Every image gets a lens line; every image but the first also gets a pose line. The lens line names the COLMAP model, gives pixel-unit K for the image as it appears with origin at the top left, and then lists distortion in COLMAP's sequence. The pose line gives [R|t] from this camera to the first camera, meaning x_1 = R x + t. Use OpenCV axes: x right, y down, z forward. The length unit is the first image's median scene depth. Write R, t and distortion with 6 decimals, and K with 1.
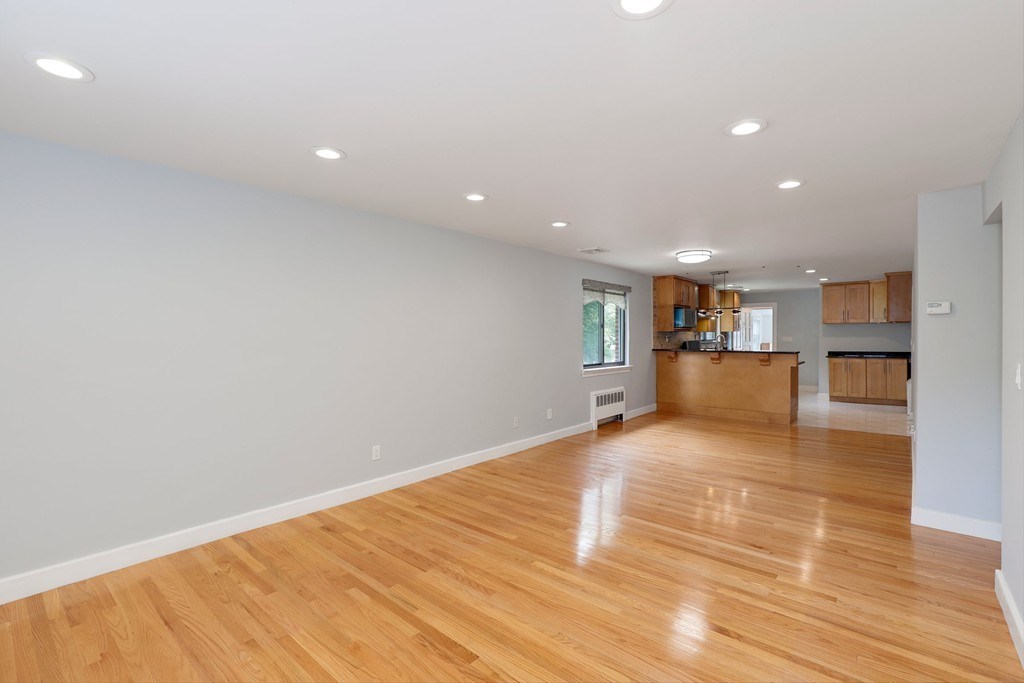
lens RADIAL K [[460.6, 0, 519.8], [0, 460.6, 329.1], [0, 0, 1]] dist [-0.011702, 0.000099]
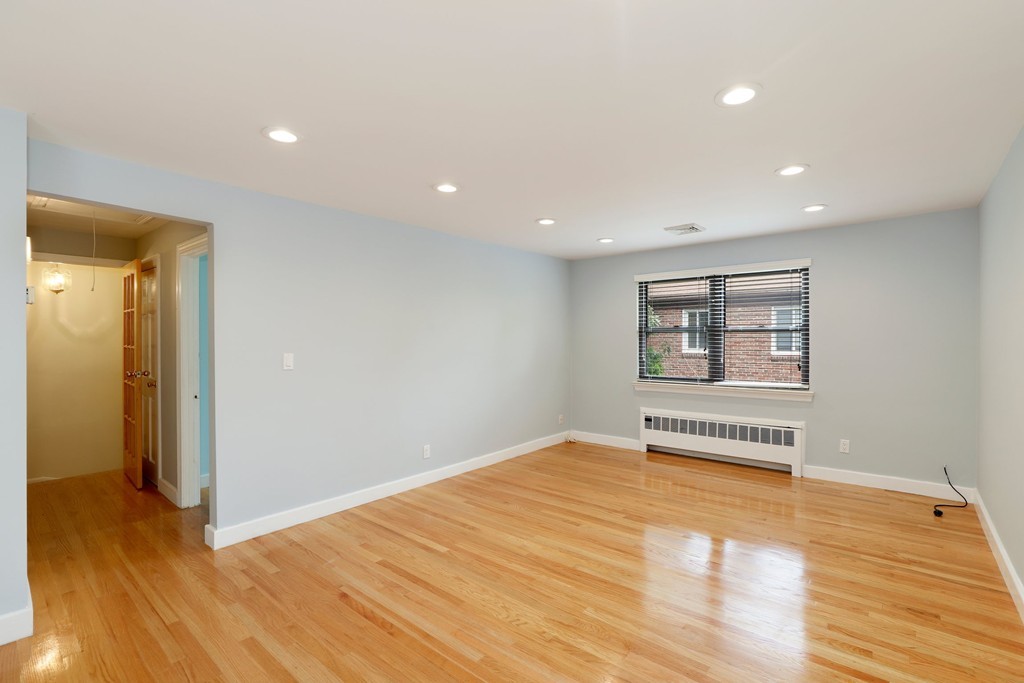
lens RADIAL K [[467.7, 0, 522.1], [0, 467.7, 341.5], [0, 0, 1]] dist [-0.018360, 0.005314]
pose [[-0.999970, 0.000488, -0.007773, 0.083000], [0.000520, 0.999991, -0.004195, 0.012181], [0.007771, -0.004198, -0.999961, 0.740630]]
